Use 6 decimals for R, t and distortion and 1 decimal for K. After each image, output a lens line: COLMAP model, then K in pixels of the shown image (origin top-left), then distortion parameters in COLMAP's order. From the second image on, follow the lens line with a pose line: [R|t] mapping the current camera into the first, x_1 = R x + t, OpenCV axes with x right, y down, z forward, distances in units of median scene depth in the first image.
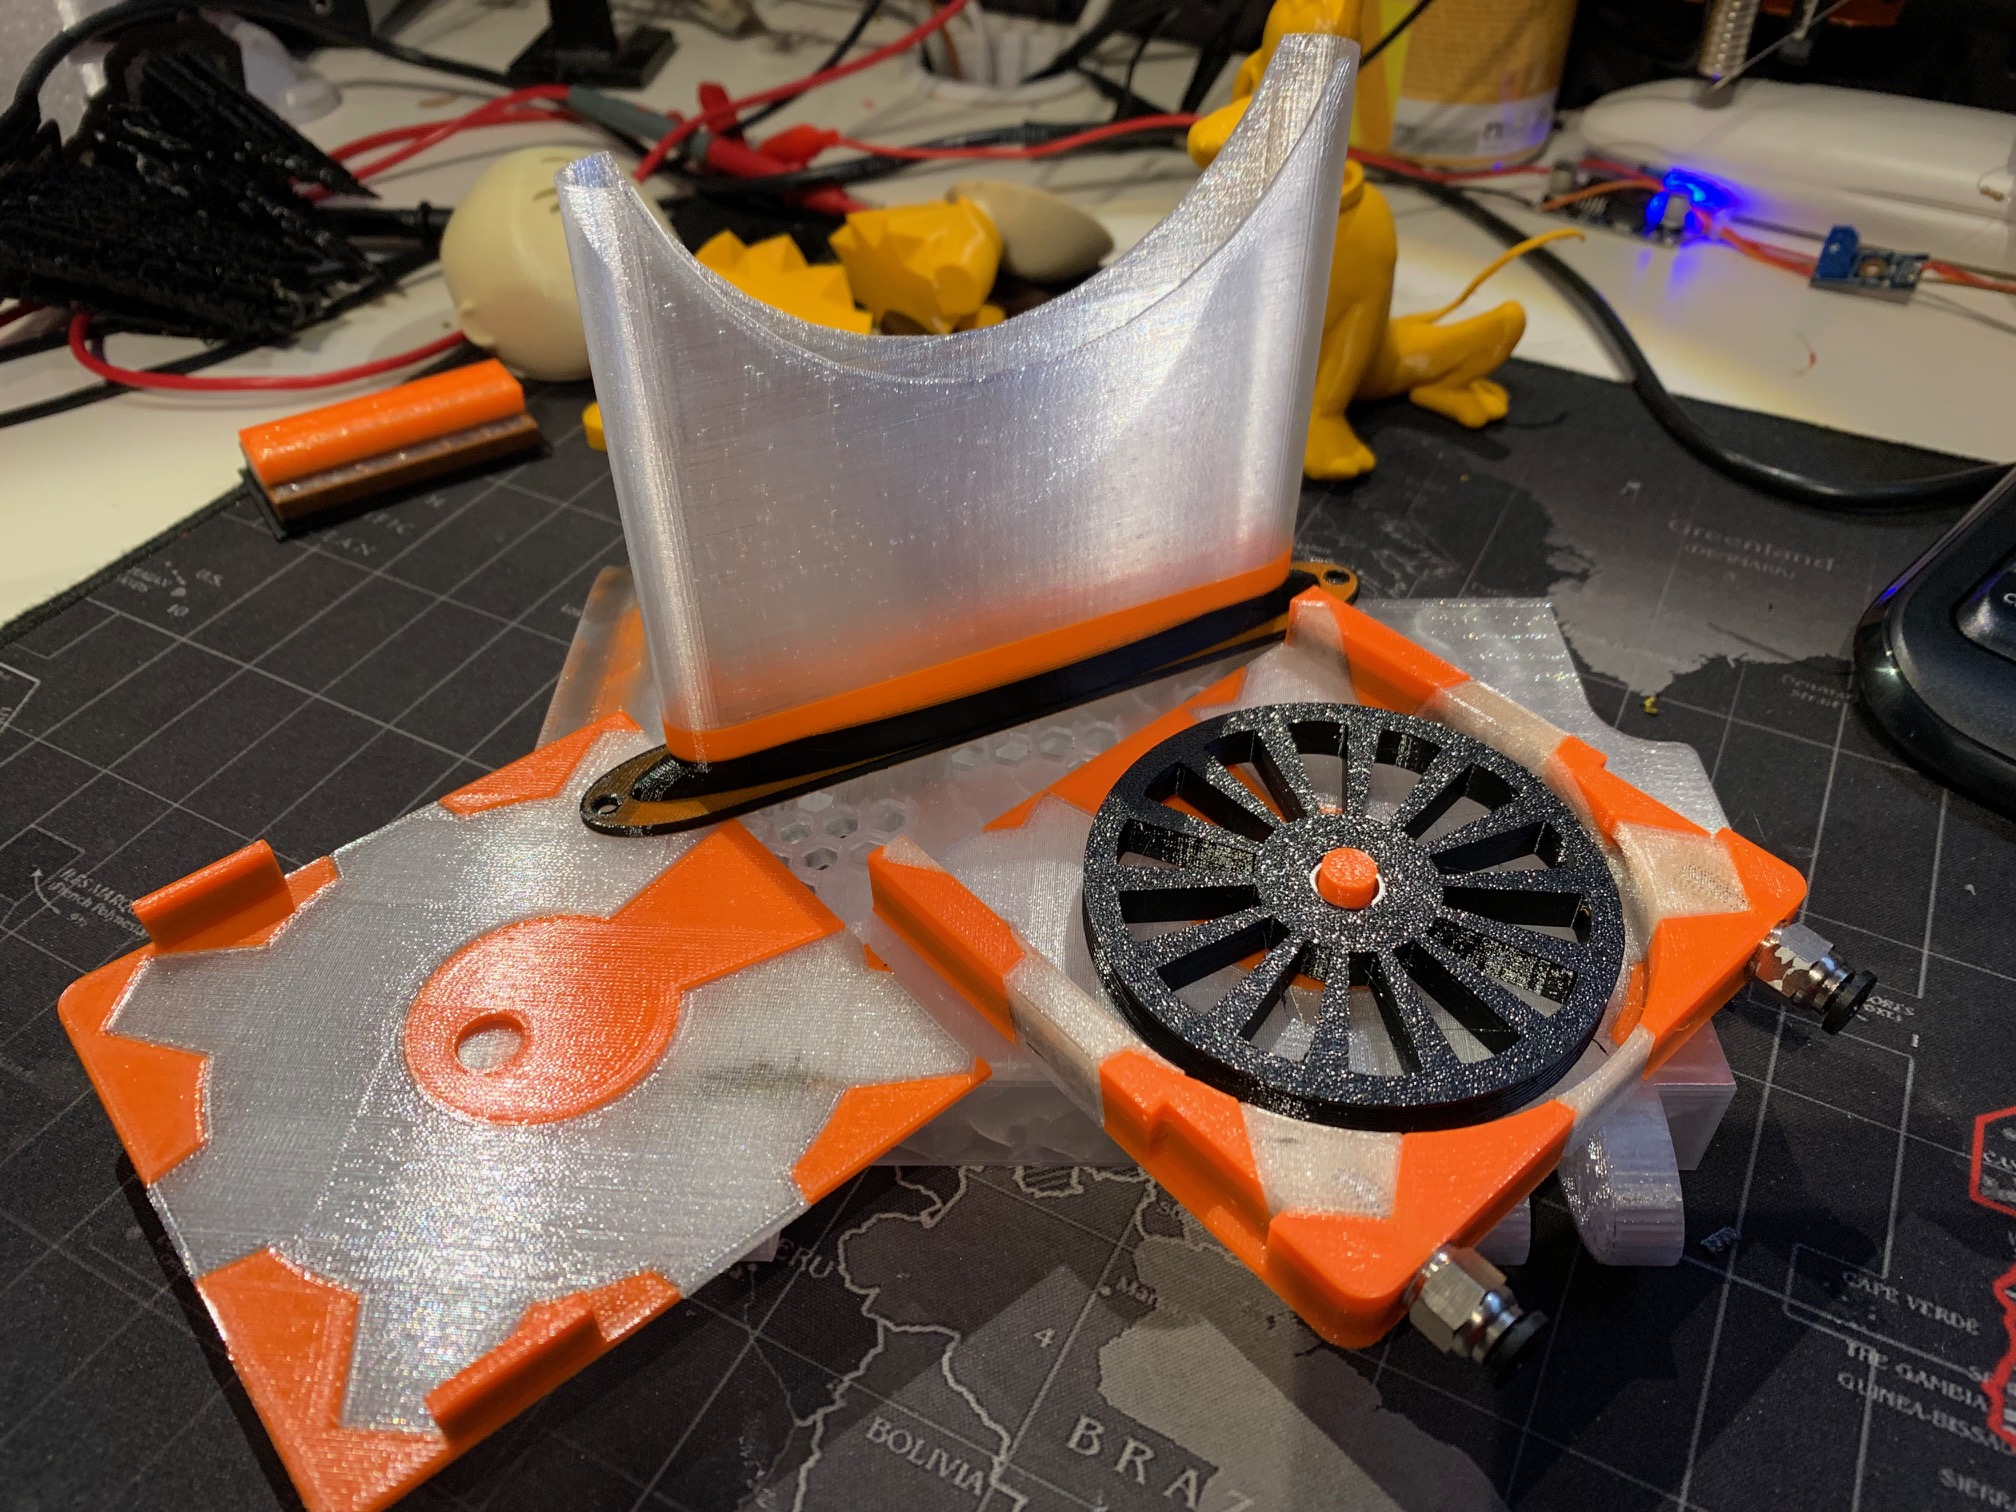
lens RADIAL K [[1570.8, 0, 1012.7], [0, 1570.8, 756.0], [0, 0, 1]] dist [-0.013817, 0.000132]
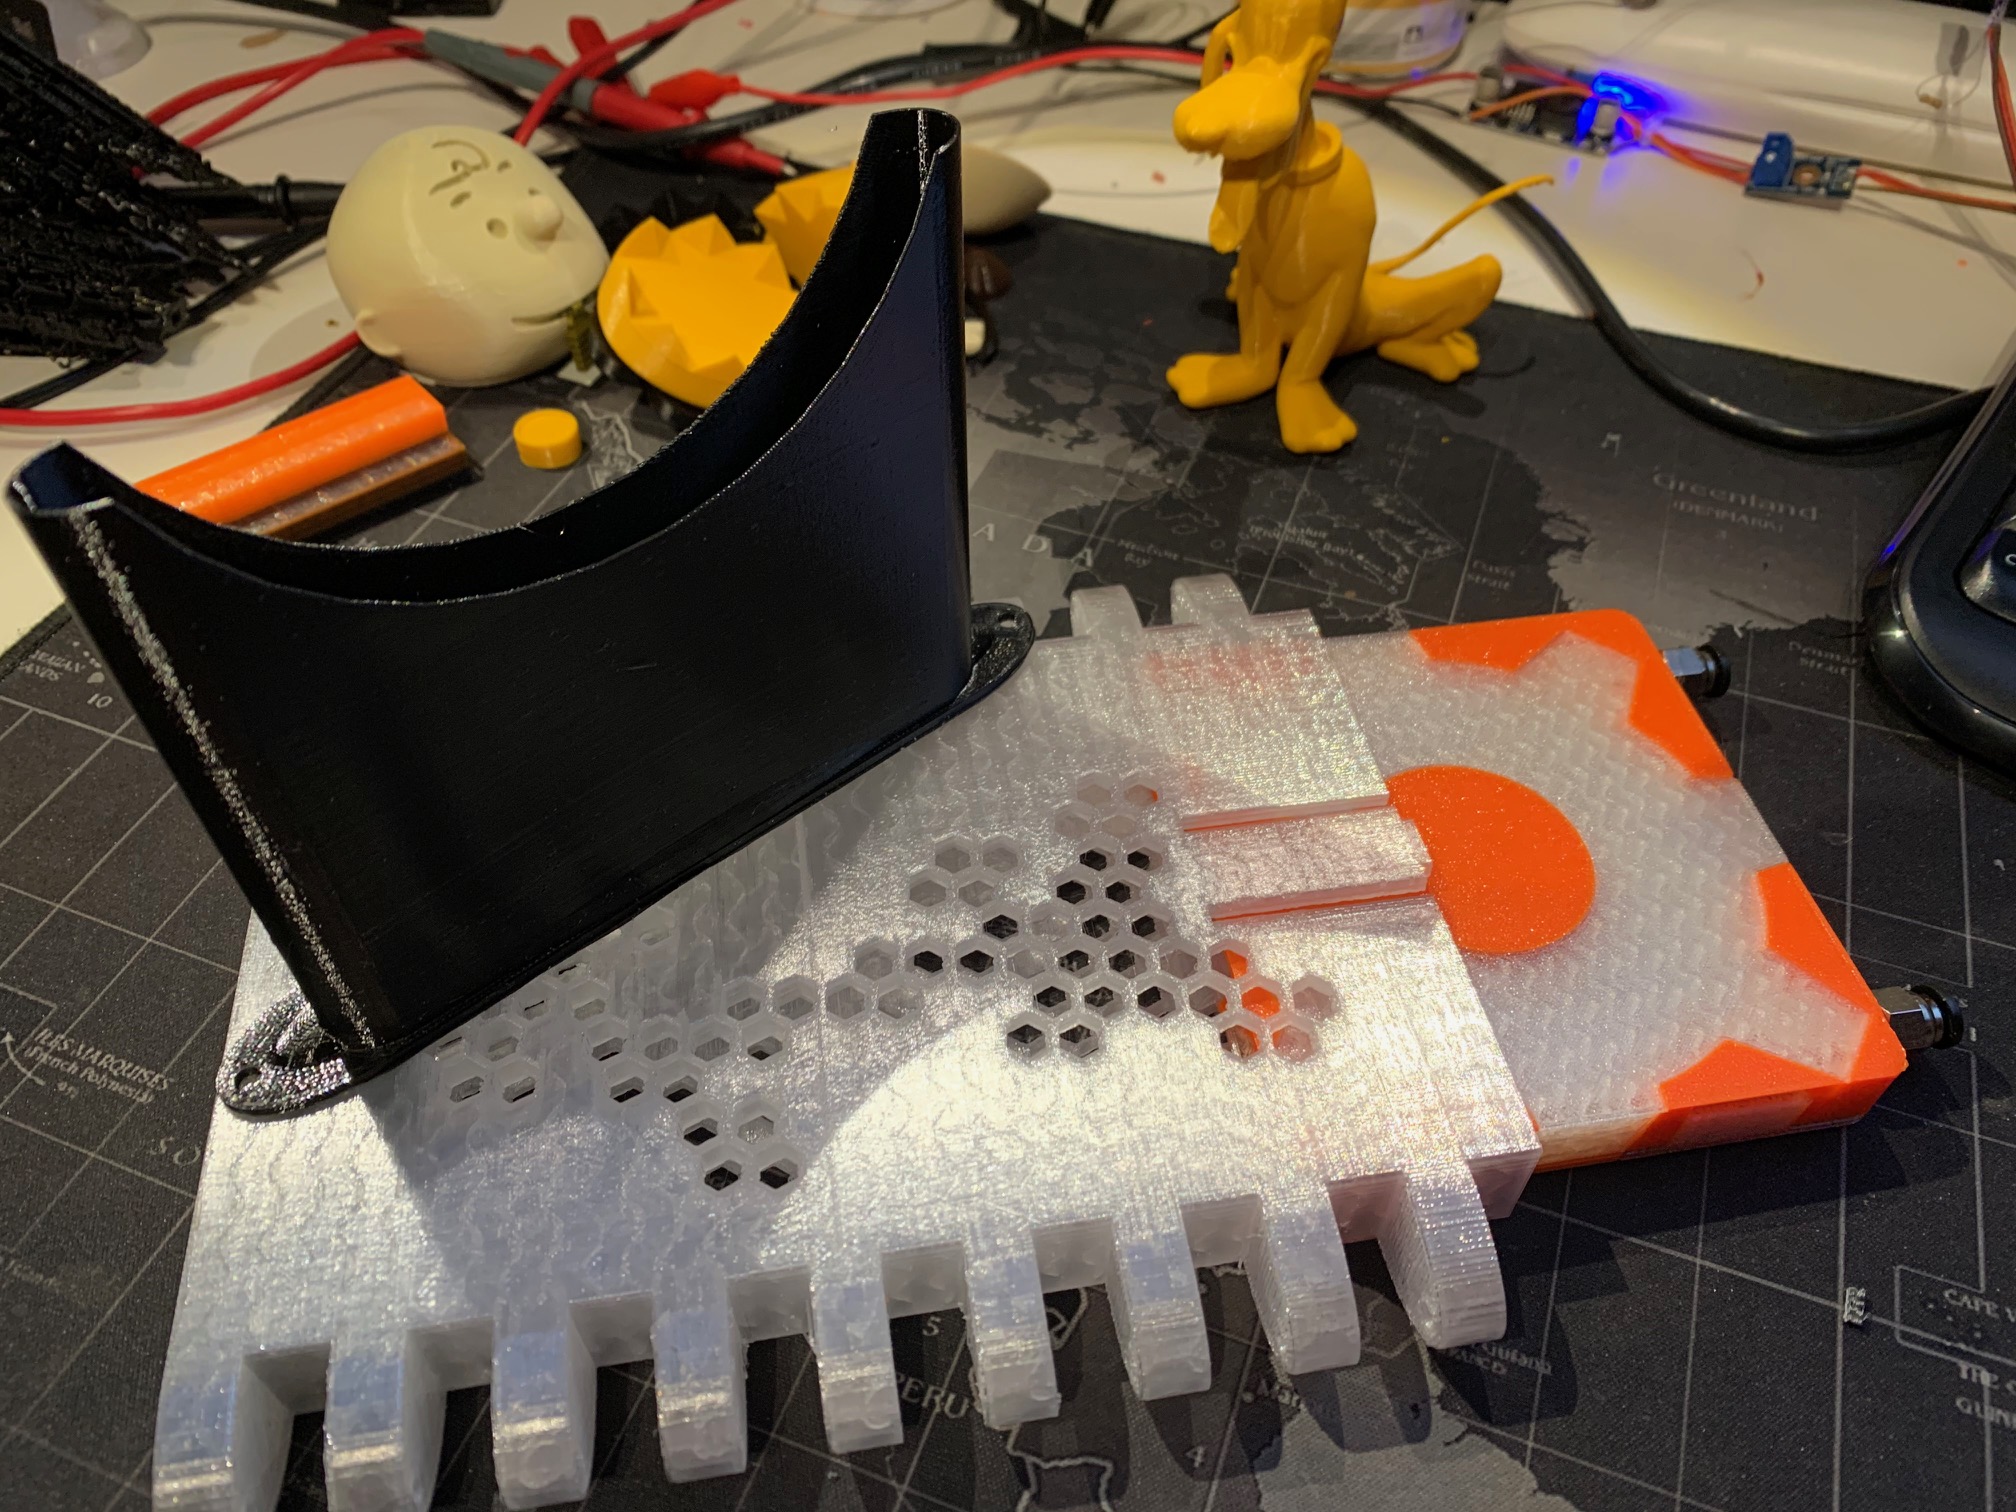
lens RADIAL K [[1567.2, 0, 1011.5], [0, 1567.2, 748.3], [0, 0, 1]] dist [-0.016838, 0.002325]
pose [[0.991969, -0.085829, 0.092901, -0.081756], [0.076469, 0.992044, 0.100005, -0.098731], [-0.100745, -0.092098, 0.990640, 0.042382]]
